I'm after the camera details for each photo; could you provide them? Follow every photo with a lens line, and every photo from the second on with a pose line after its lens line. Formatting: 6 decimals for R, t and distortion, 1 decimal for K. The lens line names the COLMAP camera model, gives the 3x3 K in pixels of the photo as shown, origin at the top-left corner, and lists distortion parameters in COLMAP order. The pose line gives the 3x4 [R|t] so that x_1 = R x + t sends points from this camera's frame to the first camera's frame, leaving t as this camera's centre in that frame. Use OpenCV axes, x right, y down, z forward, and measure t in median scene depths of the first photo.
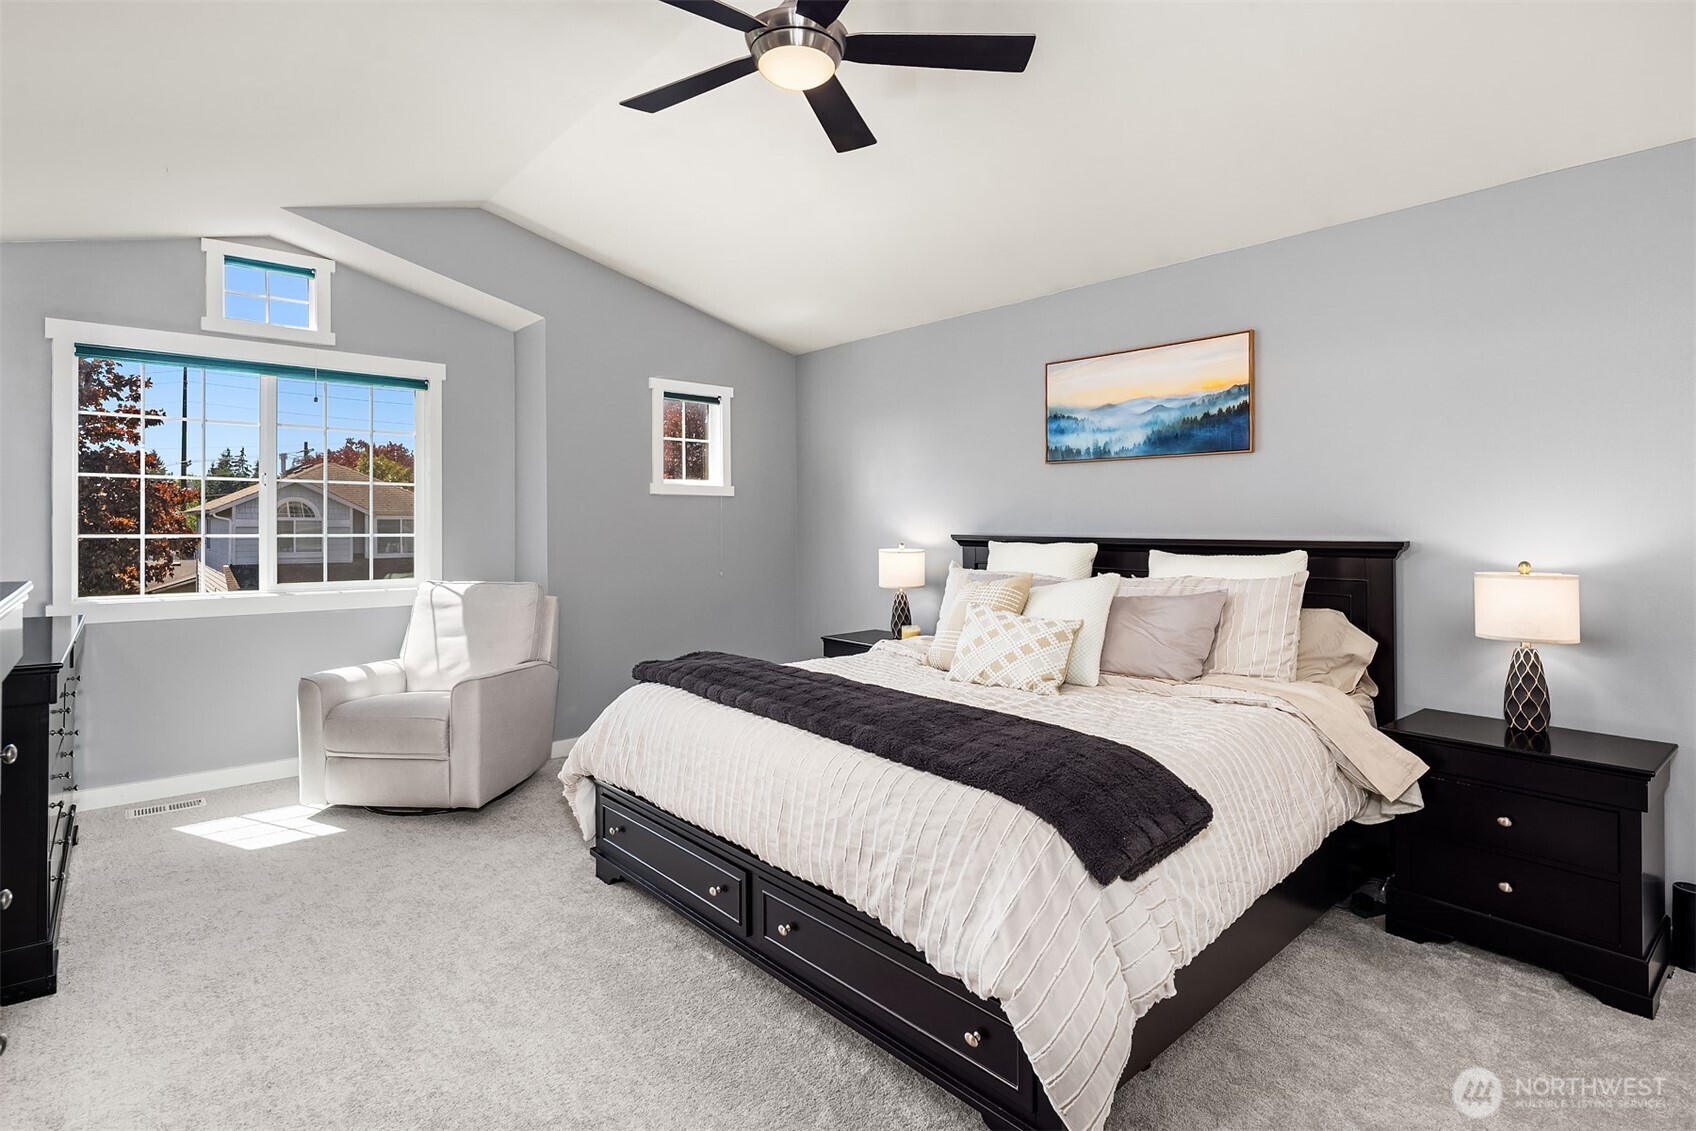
lens RADIAL K [[832.2, 0, 848.1], [0, 832.2, 533.0], [0, 0, 1]] dist [0.024963, -0.000259]
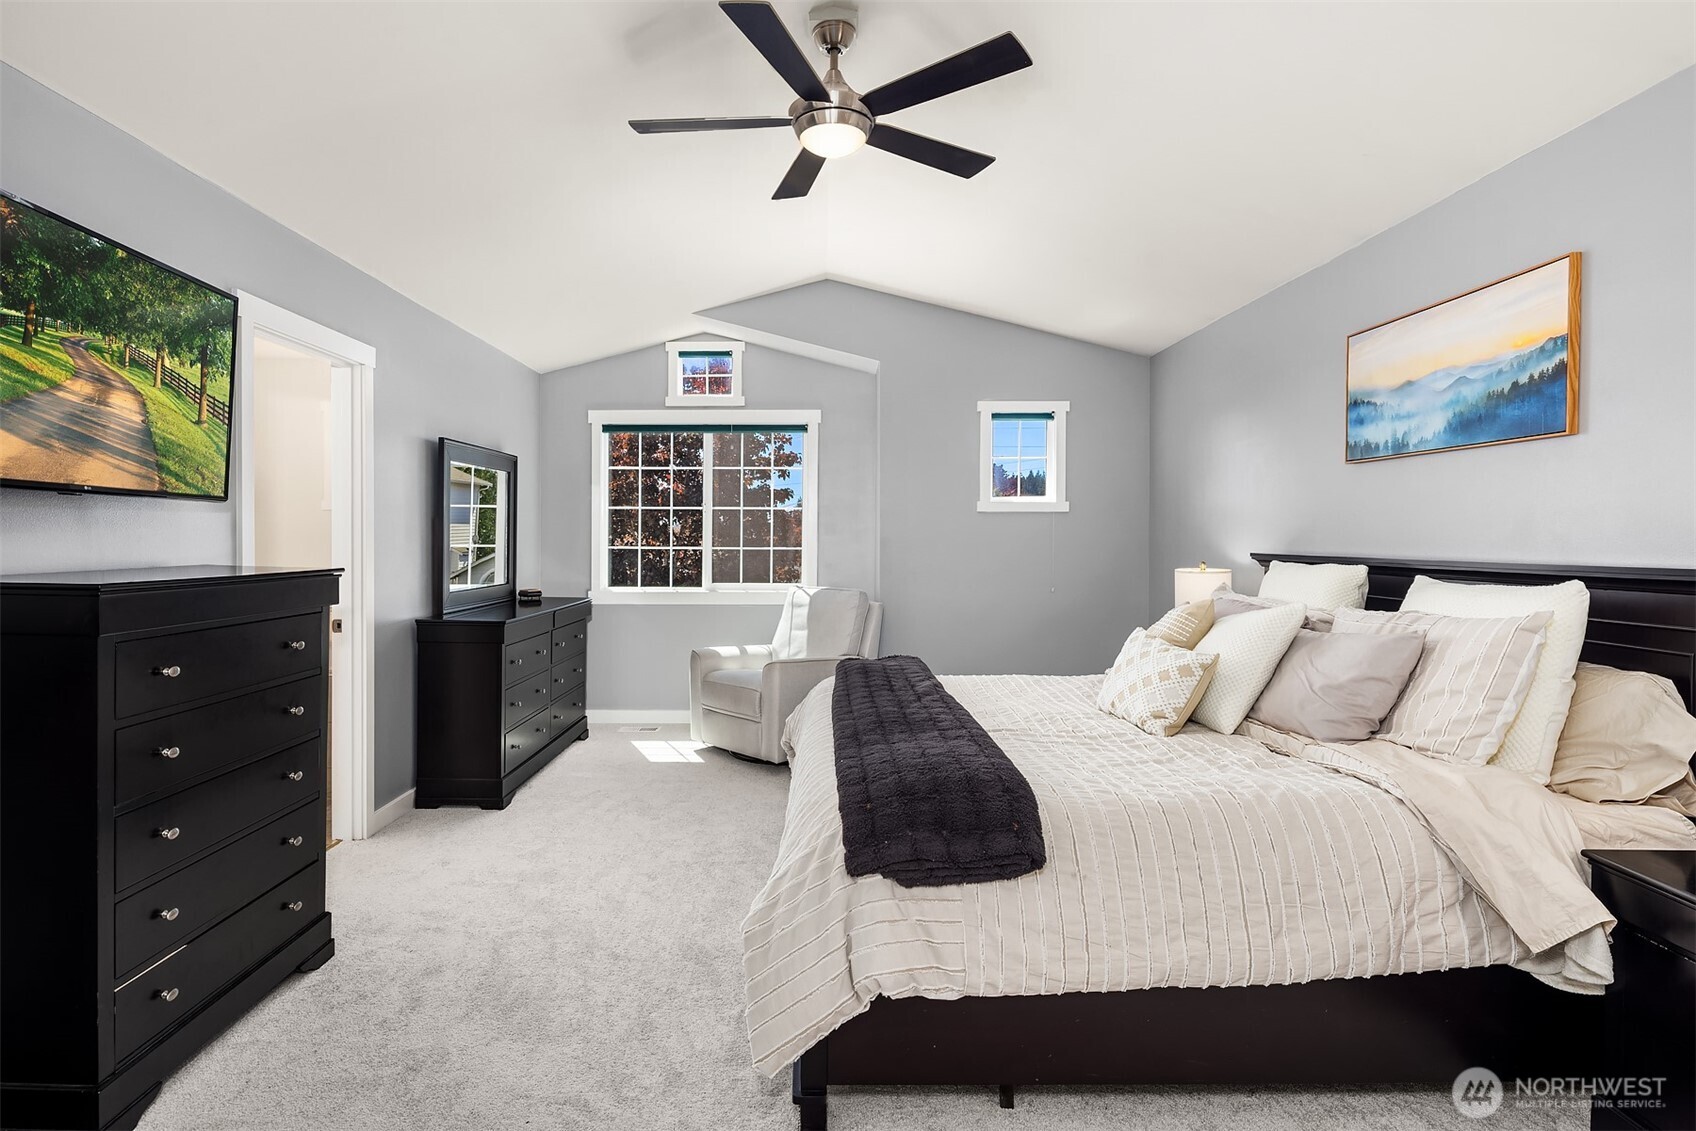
lens RADIAL K [[861.8, 0, 848.0], [0, 861.8, 565.5], [0, 0, 1]] dist [0.030855, -0.000832]
pose [[0.762217, 0.019999, -0.647012, 0.450984], [-0.007099, 0.999721, 0.022538, -0.002498], [0.647282, -0.012586, 0.762146, 0.071184]]
